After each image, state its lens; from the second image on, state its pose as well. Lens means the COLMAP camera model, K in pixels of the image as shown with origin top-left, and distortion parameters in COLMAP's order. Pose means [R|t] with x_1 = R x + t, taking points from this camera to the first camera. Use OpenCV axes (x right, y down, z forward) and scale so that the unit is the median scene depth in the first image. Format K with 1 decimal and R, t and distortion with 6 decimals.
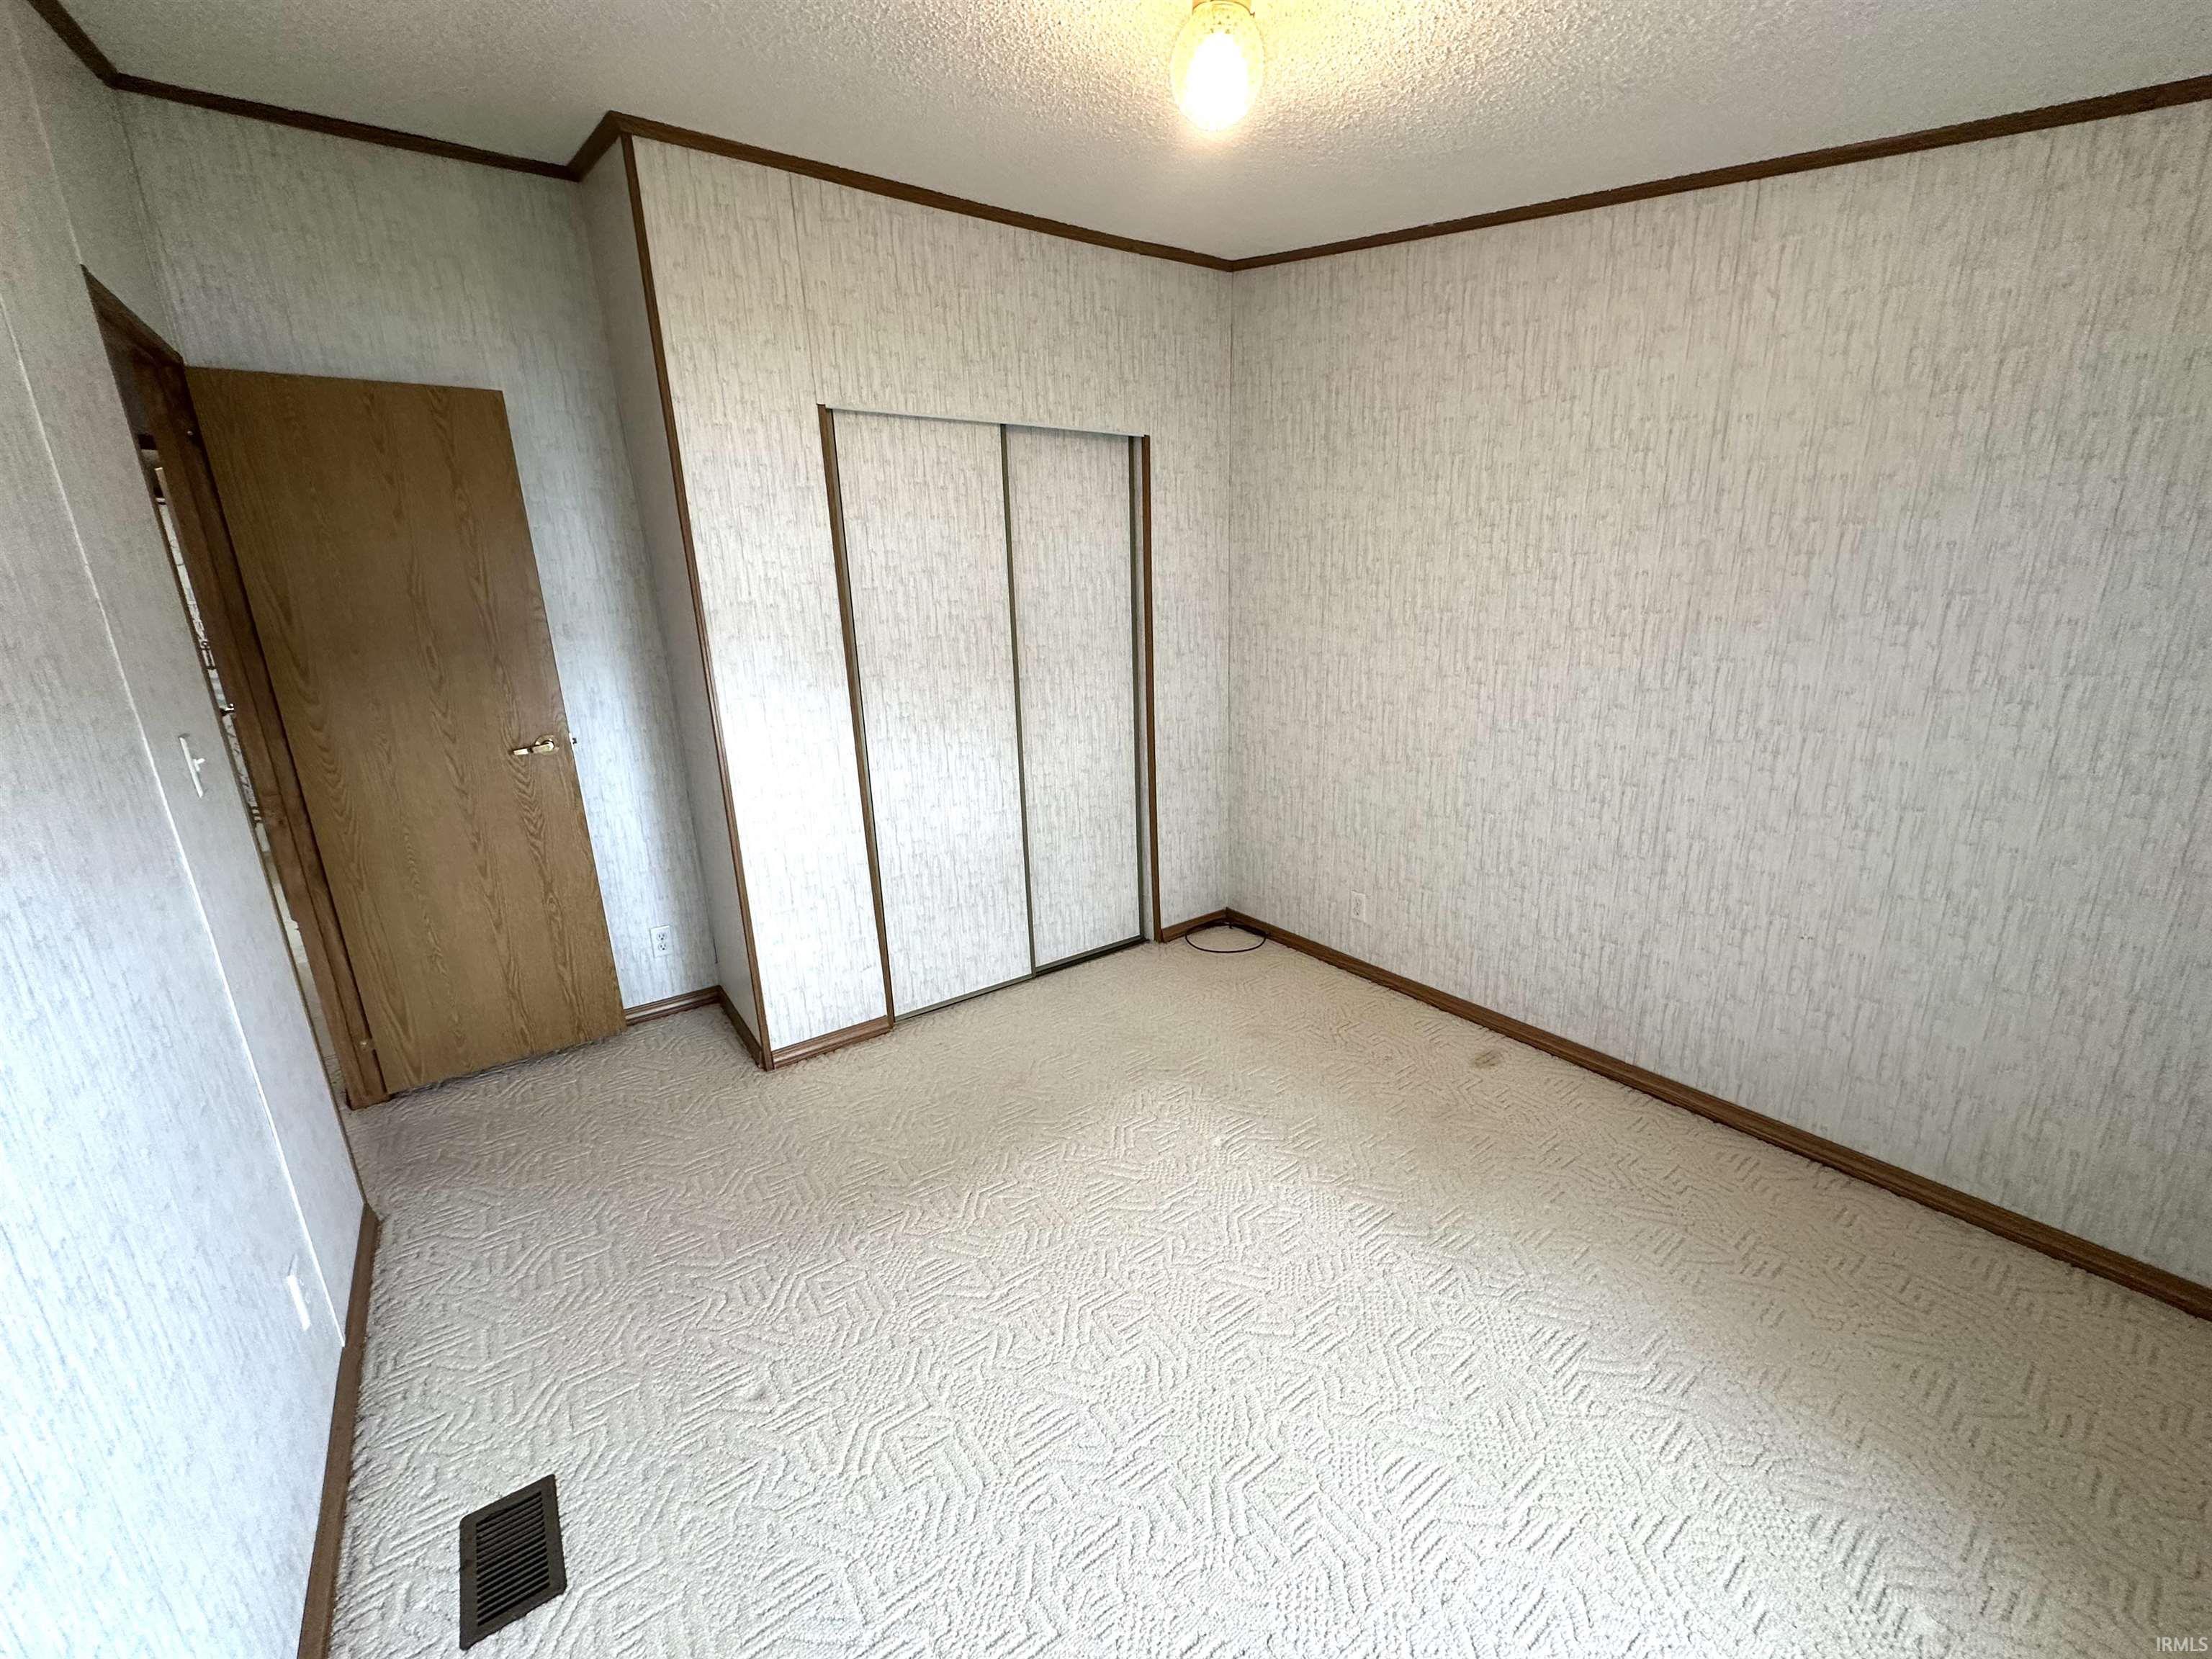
lens RADIAL K [[873.1, 0, 1106.0], [0, 873.1, 829.5], [0, 0, 1]] dist [-0.011174, 0.000035]
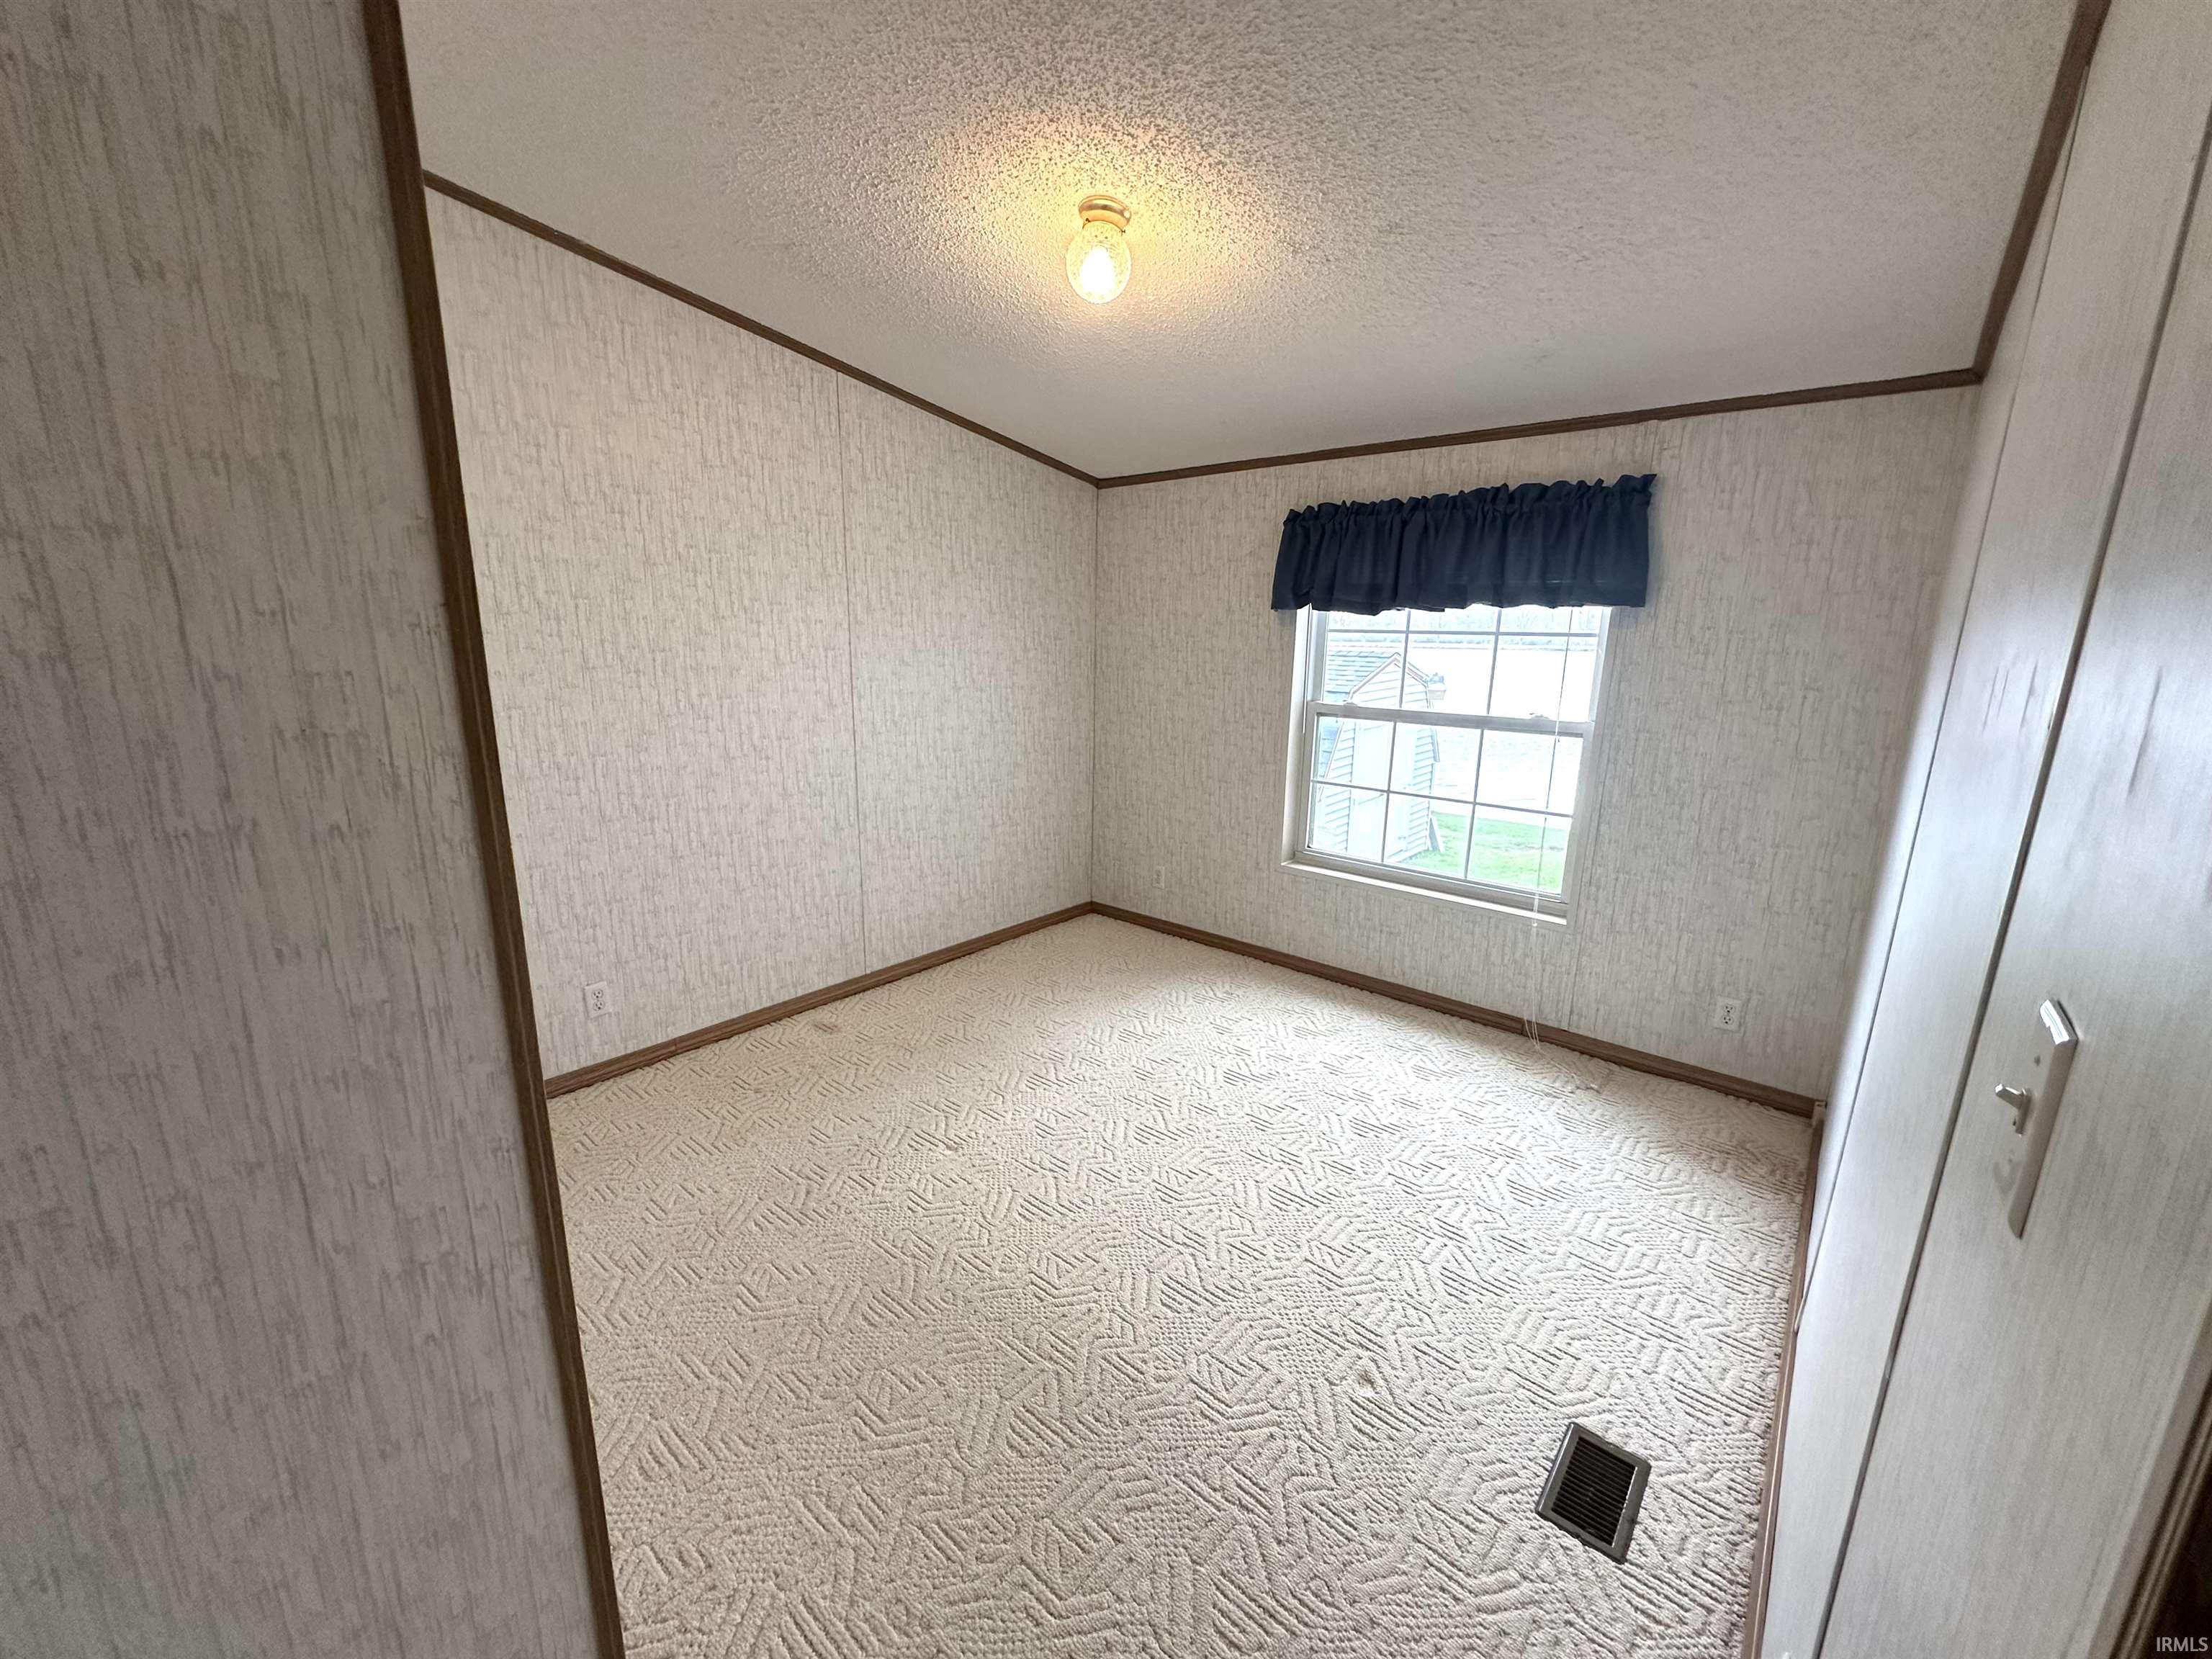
lens RADIAL K [[873.1, 0, 1106.0], [0, 873.1, 829.5], [0, 0, 1]] dist [-0.011174, 0.000035]
pose [[-0.233699, -0.183812, 0.954777, -0.798283], [0.254724, 0.936097, 0.242564, -0.192973], [-0.938350, 0.299892, -0.171943, 0.849393]]
